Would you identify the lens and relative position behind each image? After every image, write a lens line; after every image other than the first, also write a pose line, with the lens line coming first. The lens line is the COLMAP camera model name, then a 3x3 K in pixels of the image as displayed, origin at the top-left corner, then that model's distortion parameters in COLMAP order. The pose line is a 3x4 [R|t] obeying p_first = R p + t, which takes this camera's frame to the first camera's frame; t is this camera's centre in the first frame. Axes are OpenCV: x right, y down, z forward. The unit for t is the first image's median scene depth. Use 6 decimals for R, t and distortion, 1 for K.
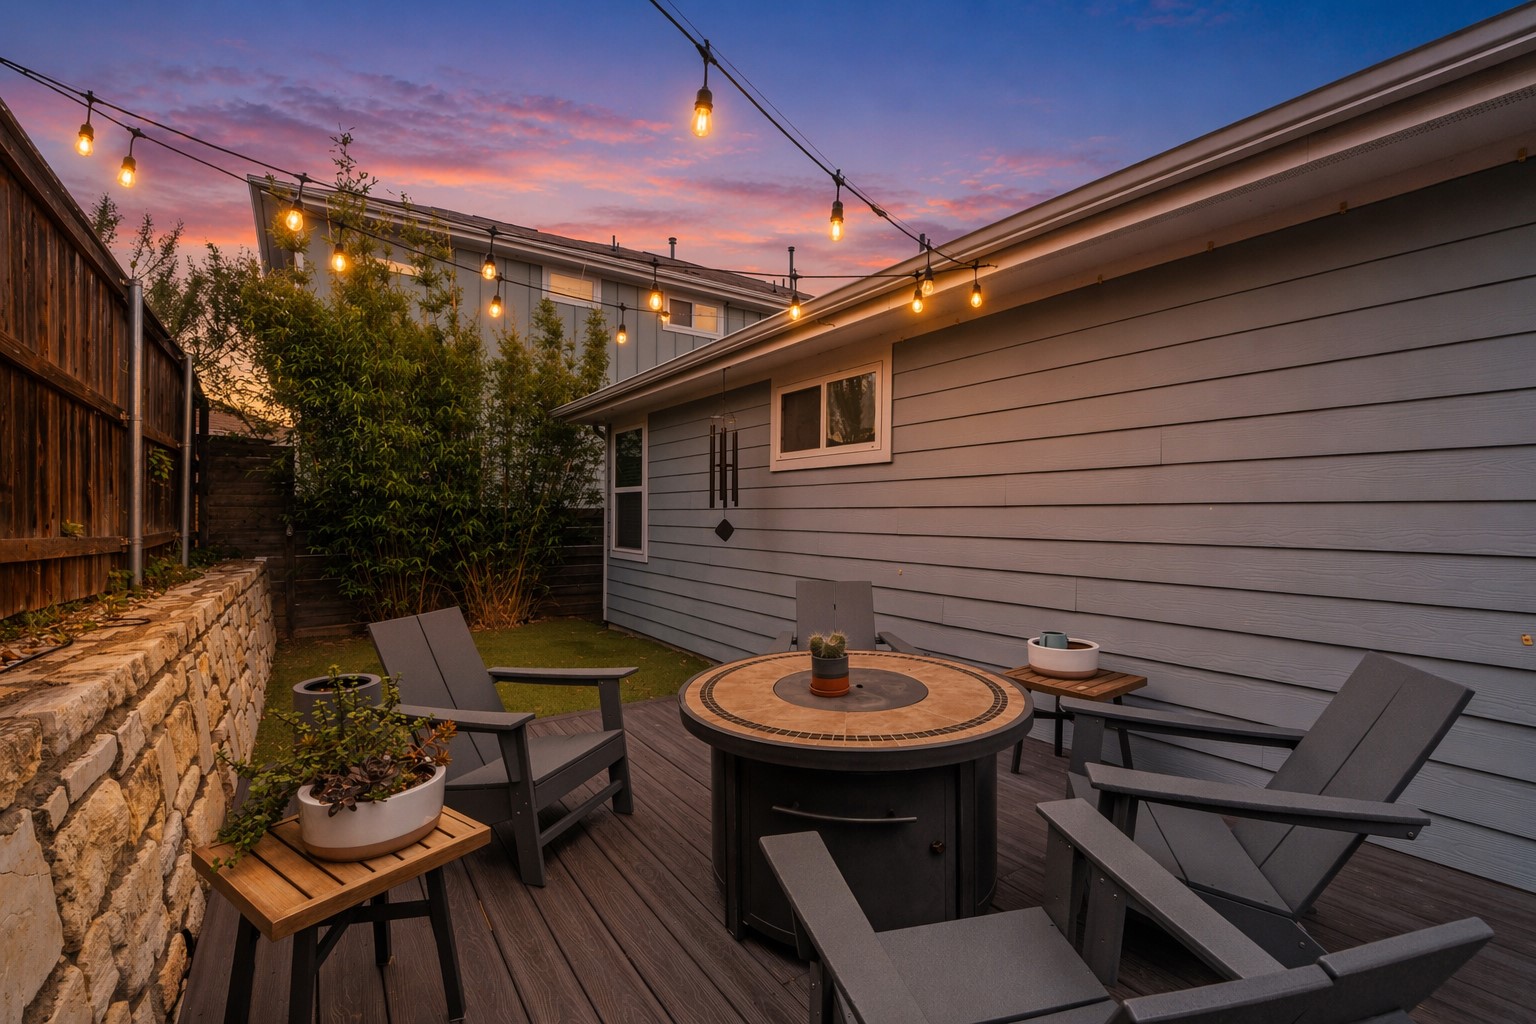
lens RADIAL K [[650.1, 0, 762.9], [0, 650.1, 509.2], [0, 0, 1]] dist [-0.001790, -0.000106]
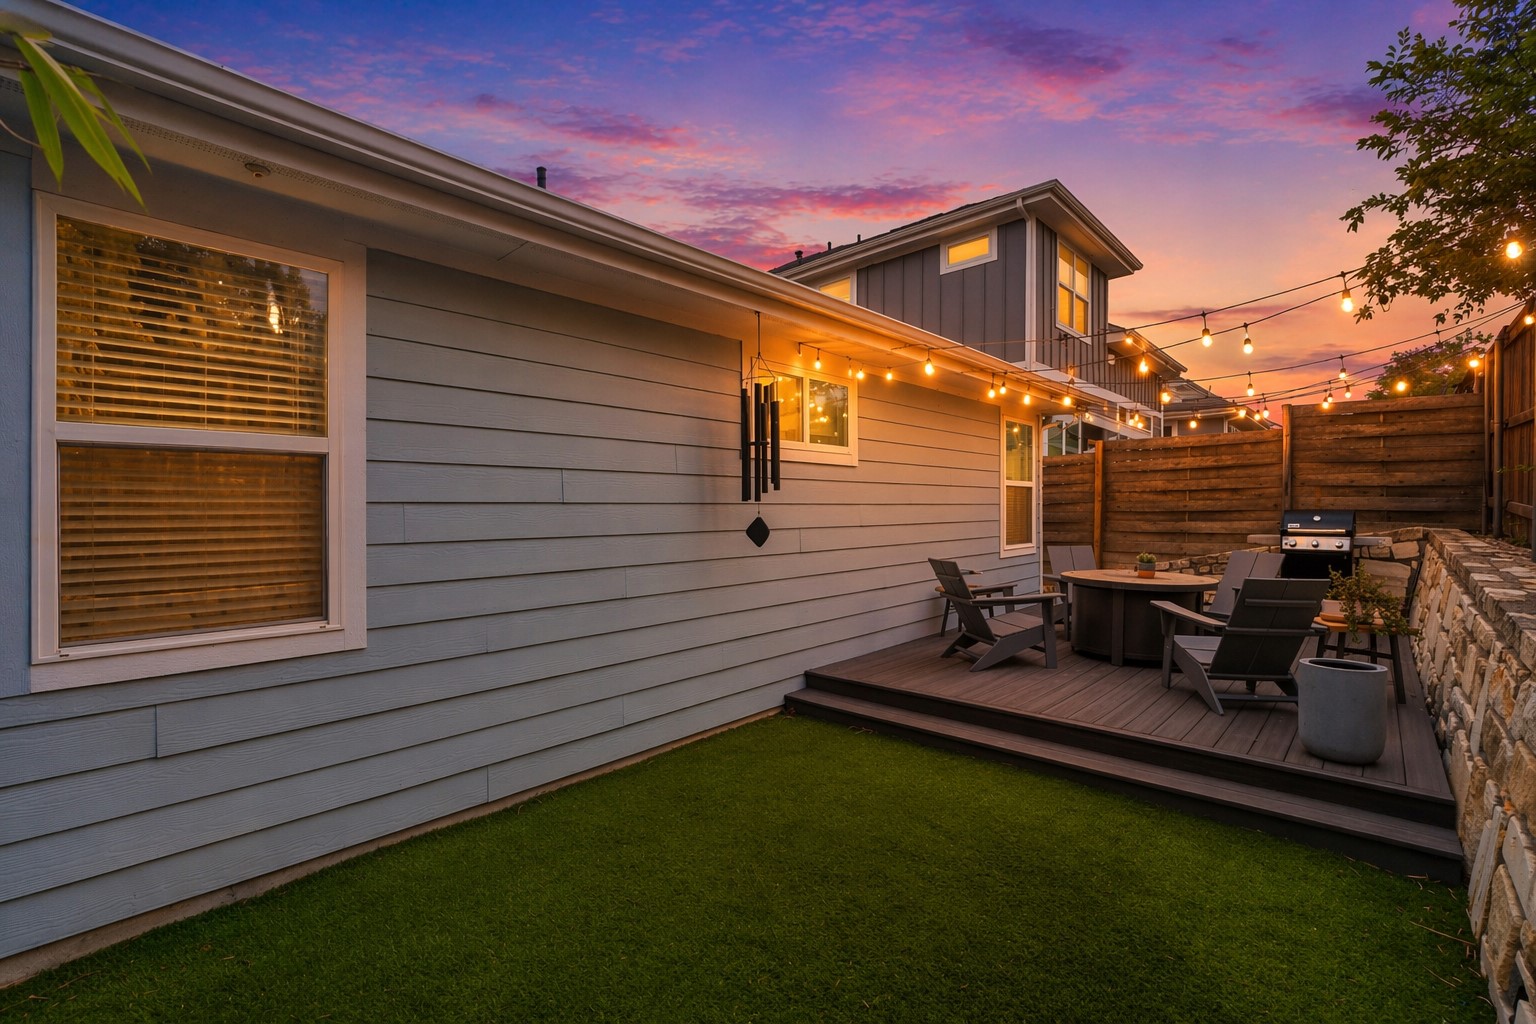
lens RADIAL K [[650.1, 0, 762.9], [0, 650.1, 509.2], [0, 0, 1]] dist [-0.001790, -0.000106]
pose [[-0.207003, -0.002214, 0.978338, -0.767391], [-0.003752, 0.999992, 0.001469, 0.005431], [-0.978333, -0.003367, -0.207010, 1.134885]]
